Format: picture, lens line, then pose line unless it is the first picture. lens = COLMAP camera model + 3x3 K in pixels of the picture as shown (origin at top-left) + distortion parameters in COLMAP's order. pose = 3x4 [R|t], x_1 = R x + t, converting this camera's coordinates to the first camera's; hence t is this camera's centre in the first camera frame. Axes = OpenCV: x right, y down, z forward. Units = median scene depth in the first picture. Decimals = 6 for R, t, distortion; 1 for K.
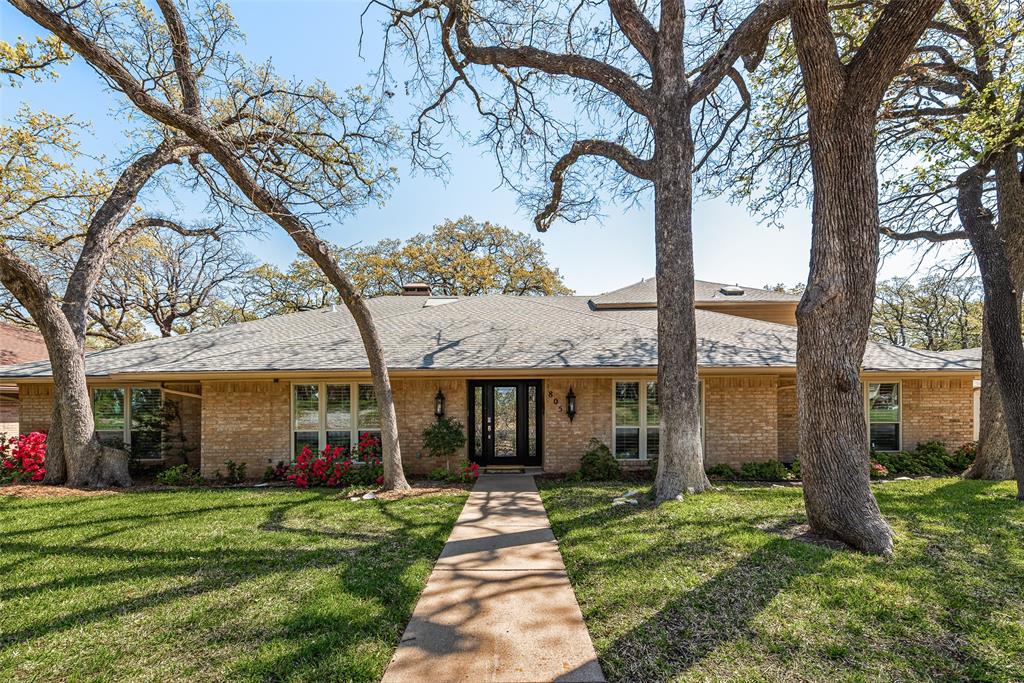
lens RADIAL K [[418.4, 0, 510.5], [0, 418.4, 344.8], [0, 0, 1]] dist [0.013212, -0.003637]
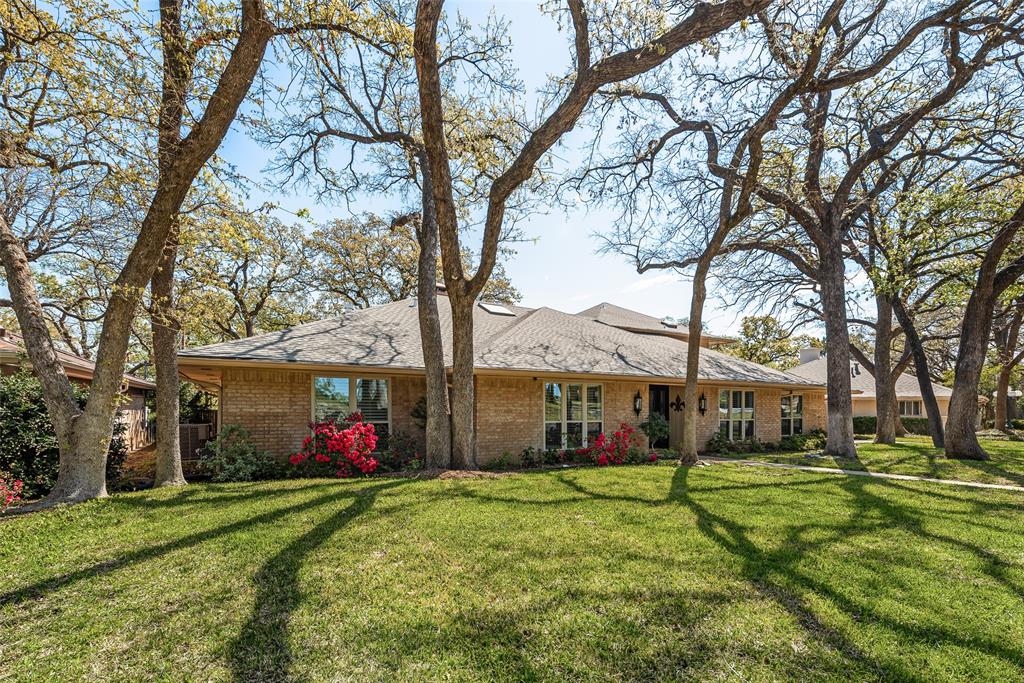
lens RADIAL K [[418.4, 0, 510.5], [0, 418.4, 344.8], [0, 0, 1]] dist [0.013212, -0.003637]
pose [[0.877913, 0.082246, 0.471703, -1.182186], [-0.084080, 0.996310, -0.017230, 0.016452], [-0.471379, -0.024534, 0.881589, 0.008004]]
